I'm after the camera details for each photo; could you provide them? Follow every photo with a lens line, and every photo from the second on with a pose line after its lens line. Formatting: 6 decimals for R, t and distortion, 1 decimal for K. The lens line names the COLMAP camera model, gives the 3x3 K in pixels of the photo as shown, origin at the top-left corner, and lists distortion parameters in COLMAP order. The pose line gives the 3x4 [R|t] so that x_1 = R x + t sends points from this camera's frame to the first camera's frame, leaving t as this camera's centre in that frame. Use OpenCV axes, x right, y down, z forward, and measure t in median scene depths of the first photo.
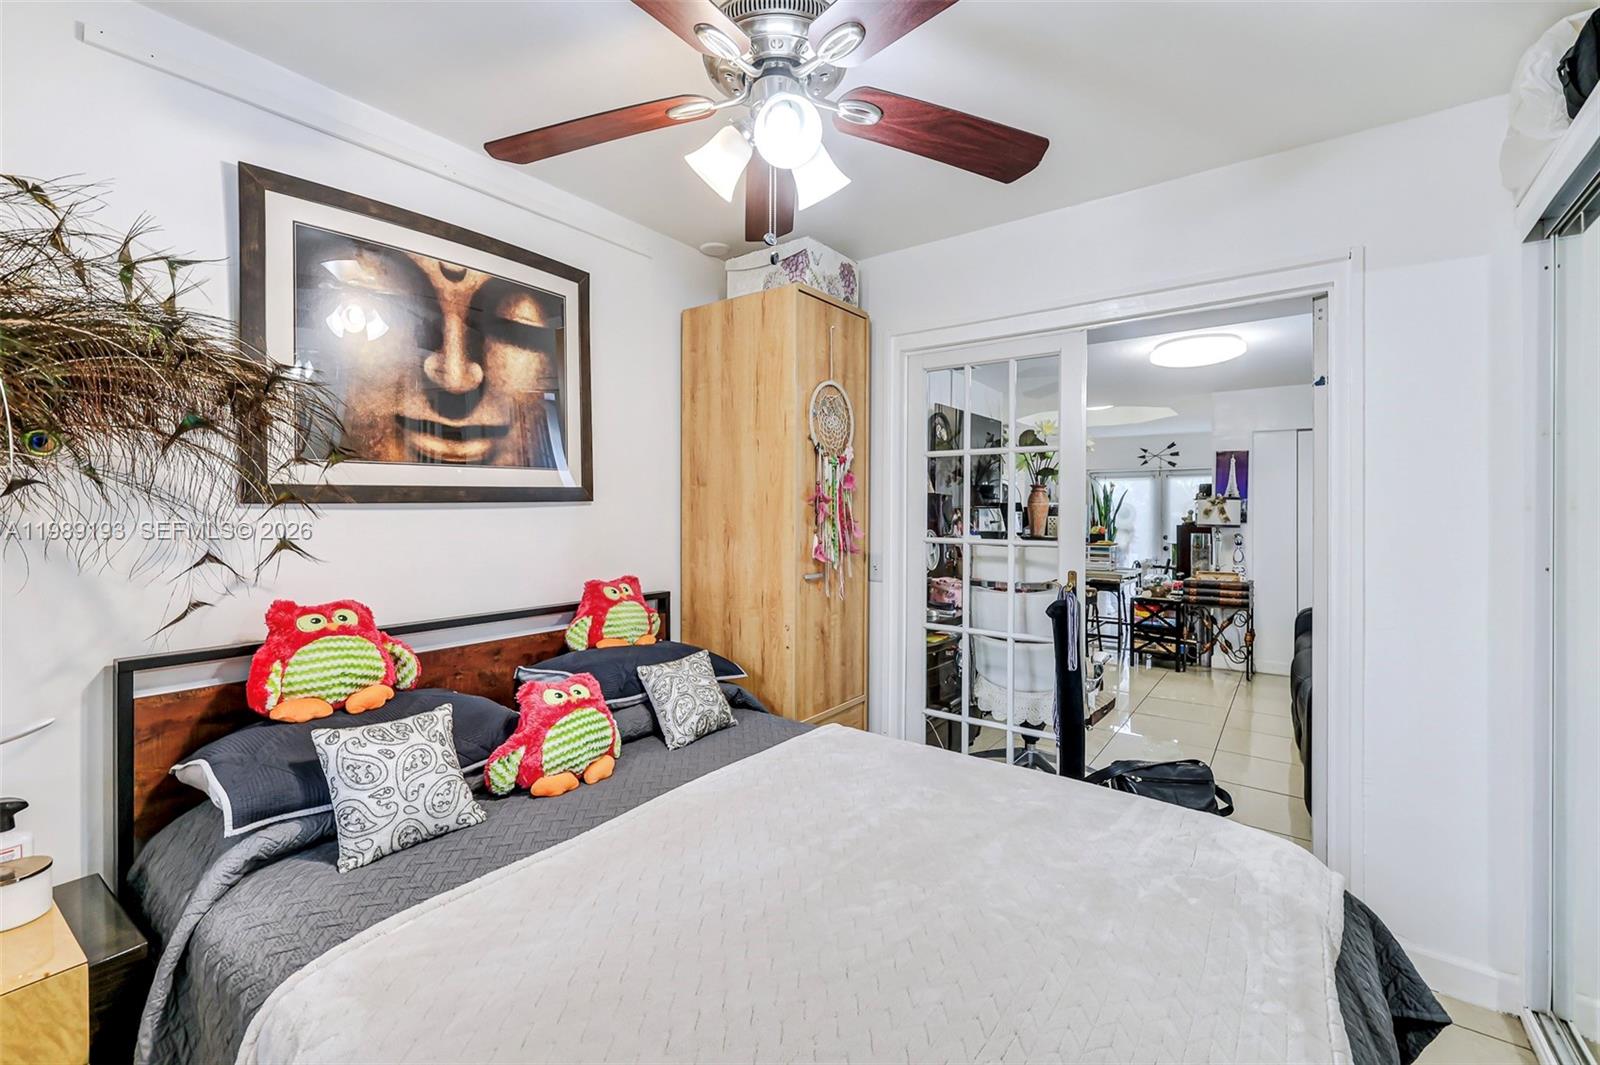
lens RADIAL K [[678.6, 0, 788.0], [0, 678.6, 516.1], [0, 0, 1]] dist [0.001888, -0.001018]
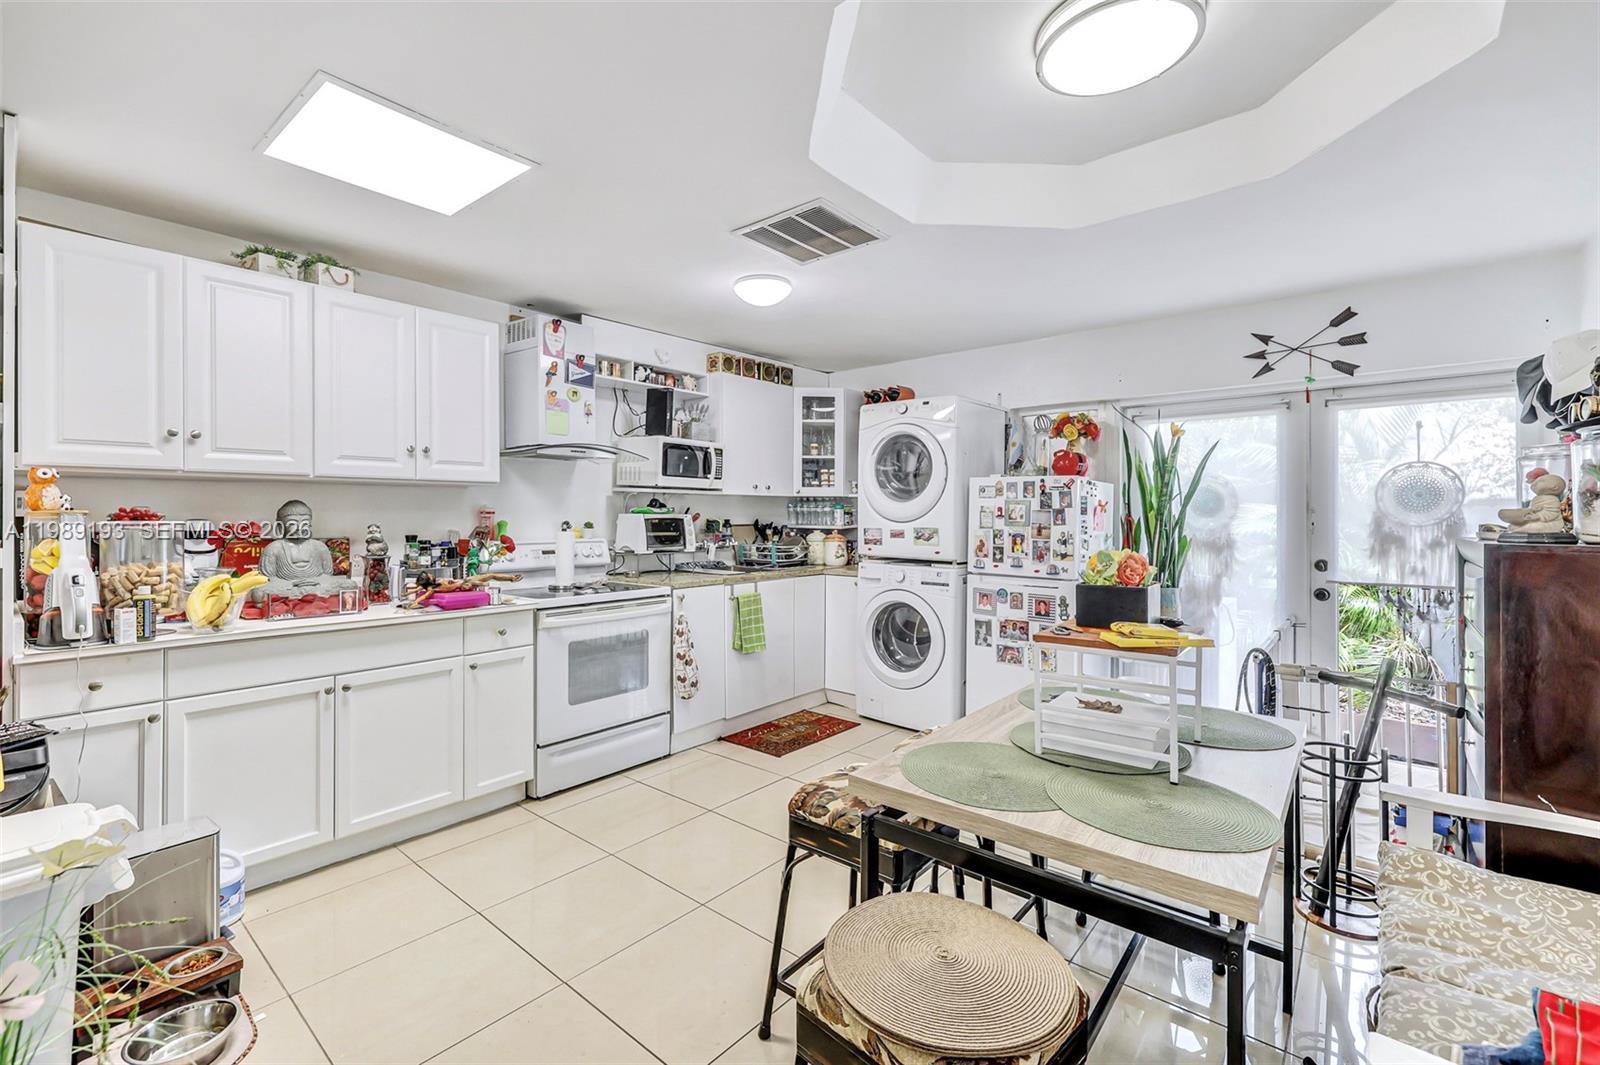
lens RADIAL K [[678.6, 0, 795.6], [0, 678.6, 509.0], [0, 0, 1]] dist [0.001888, -0.001018]
pose [[0.997078, 0.002774, -0.076335, 0.427791], [-0.003189, 0.999981, -0.005309, 0.003679], [0.076319, 0.005537, 0.997068, 0.878647]]
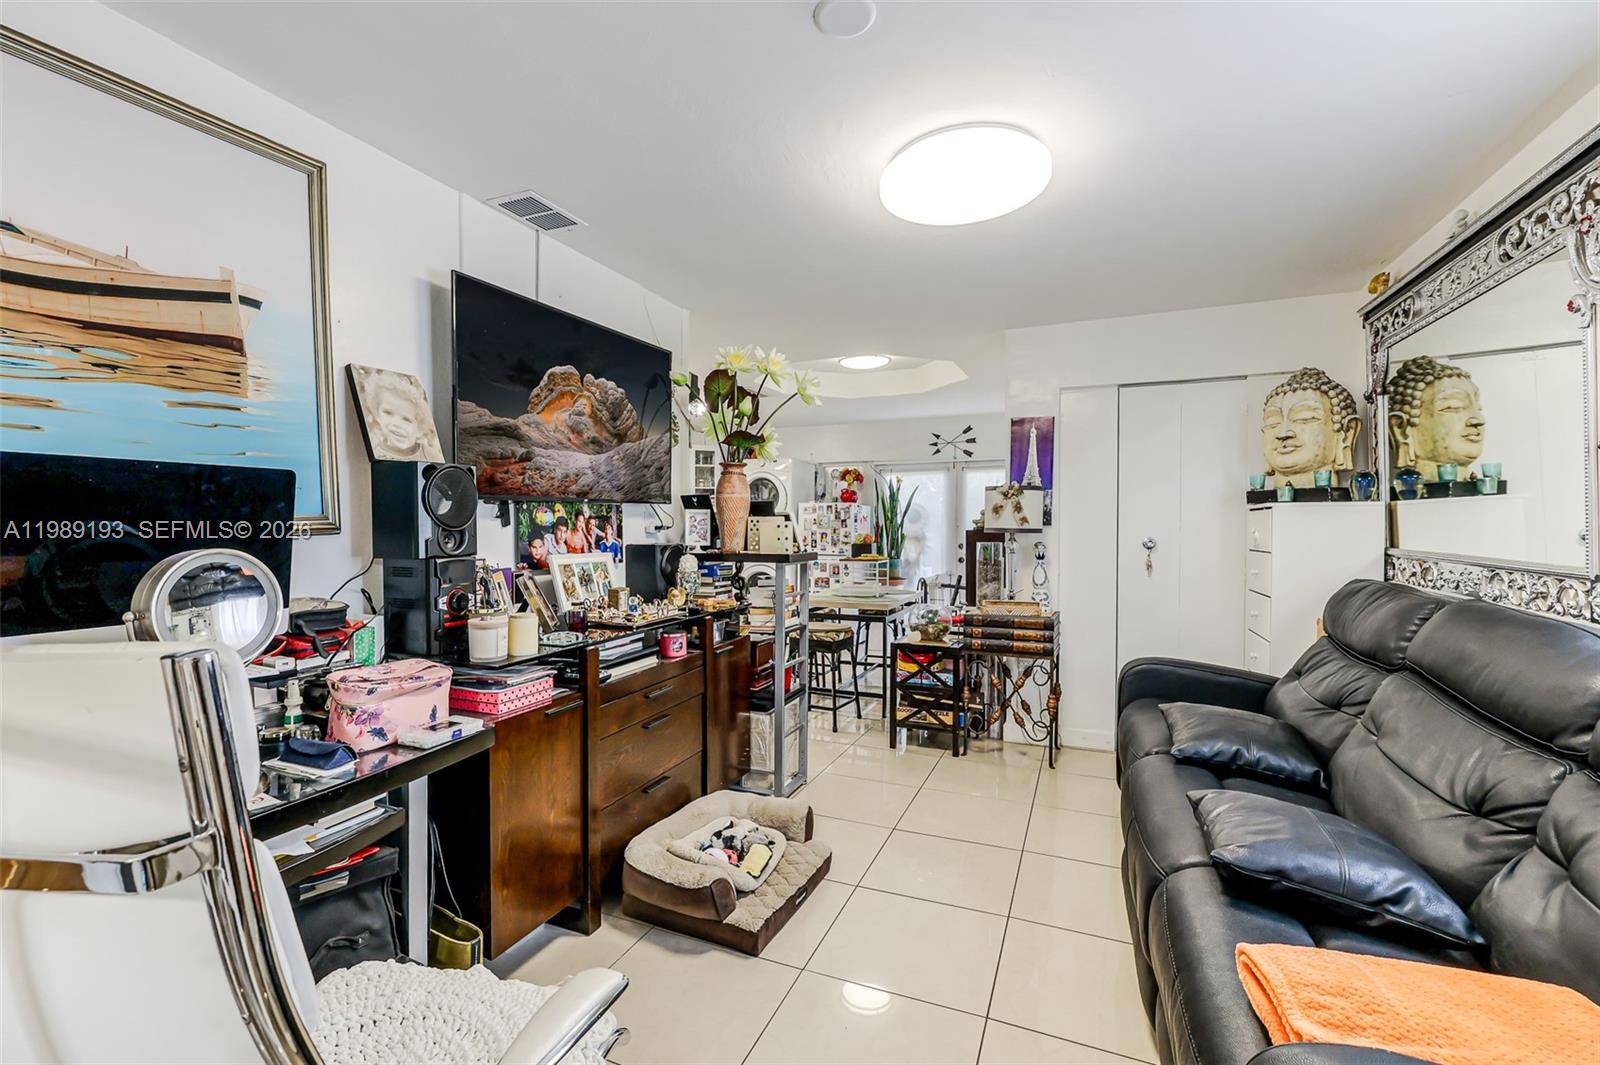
lens RADIAL K [[678.6, 0, 804.4], [0, 678.6, 540.5], [0, 0, 1]] dist [0.001888, -0.001018]
pose [[0.969938, -0.006474, 0.243266, 0.272511], [0.000972, 0.999741, 0.022730, 0.008748], [-0.243351, -0.021810, 0.969693, 0.403697]]
